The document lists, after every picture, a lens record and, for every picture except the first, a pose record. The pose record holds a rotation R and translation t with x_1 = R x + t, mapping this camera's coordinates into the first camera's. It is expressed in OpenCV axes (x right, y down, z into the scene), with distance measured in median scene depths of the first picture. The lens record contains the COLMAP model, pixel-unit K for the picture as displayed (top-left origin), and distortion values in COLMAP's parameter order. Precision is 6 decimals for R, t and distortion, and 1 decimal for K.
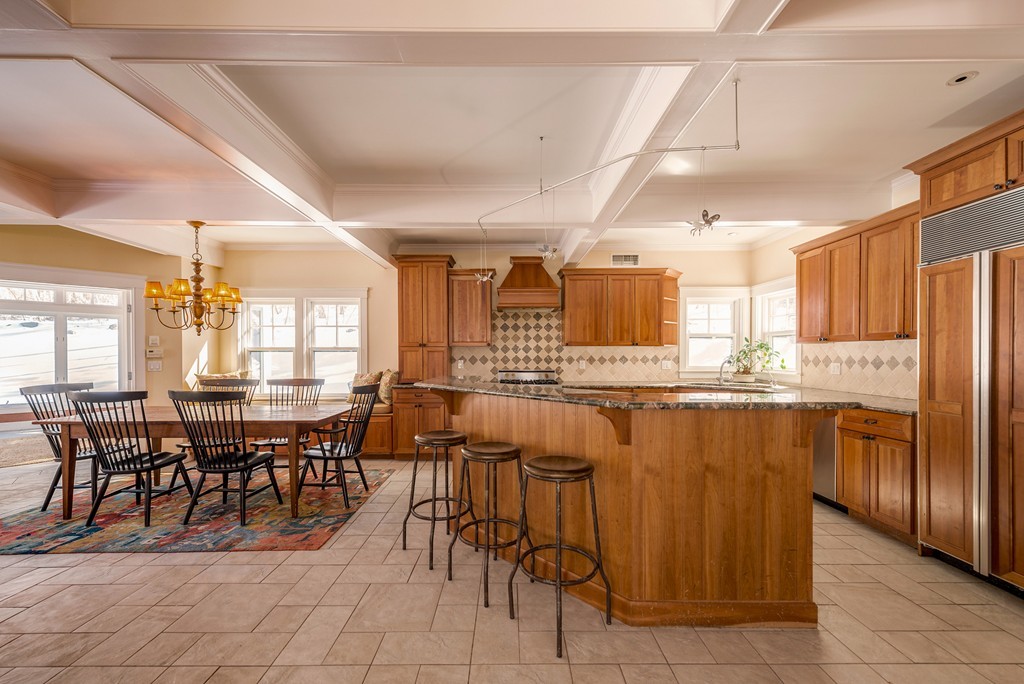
lens RADIAL K [[411.9, 0, 508.2], [0, 411.9, 356.5], [0, 0, 1]] dist [0.009287, 0.000228]
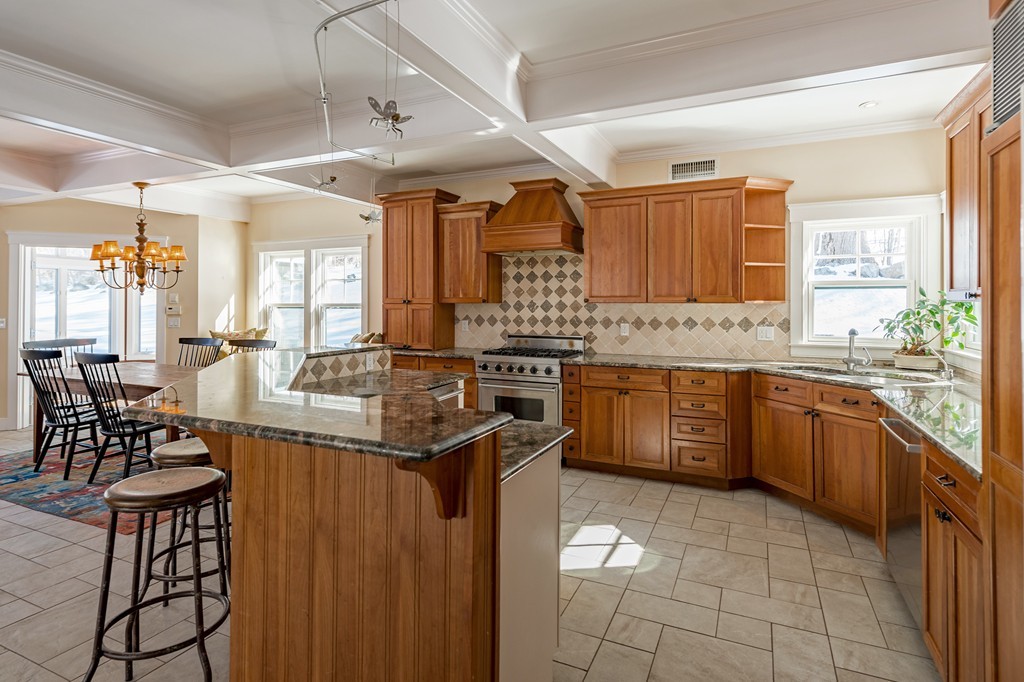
lens RADIAL K [[518.1, 0, 514.4], [0, 518.1, 301.6], [0, 0, 1]] dist [0.015260, 0.000531]
pose [[0.904749, 0.000639, -0.425944, 0.423786], [-0.006040, 0.999918, -0.011328, -0.017612], [0.425901, 0.012822, 0.904679, 0.162519]]
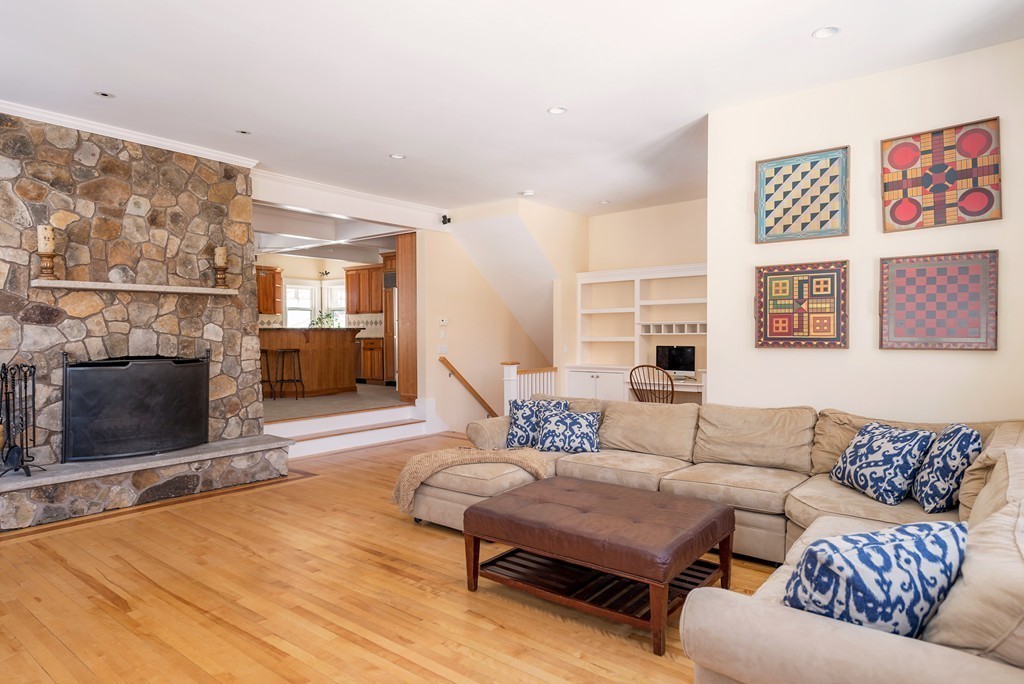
lens RADIAL K [[621.1, 0, 513.5], [0, 621.1, 341.4], [0, 0, 1]] dist [0.005413, -0.000173]
pose [[0.621777, -0.014978, 0.783051, -1.020780], [0.008616, 0.999887, 0.012283, 0.061958], [-0.783147, -0.000890, 0.621837, -1.329189]]
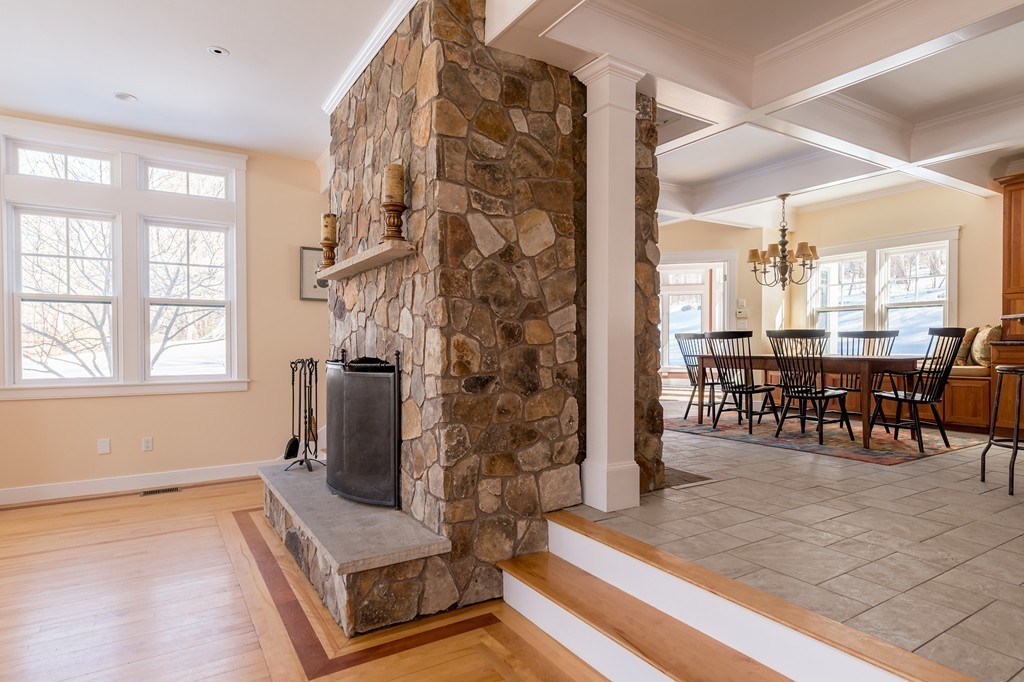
lens RADIAL K [[570.1, 0, 523.3], [0, 570.1, 354.5], [0, 0, 1]] dist [0.011010, -0.003679]
pose [[0.534425, 0.015306, -0.845077, 0.167412], [-0.006859, 0.999882, 0.013771, 0.080571], [0.845188, -0.001563, 0.534467, -0.351184]]
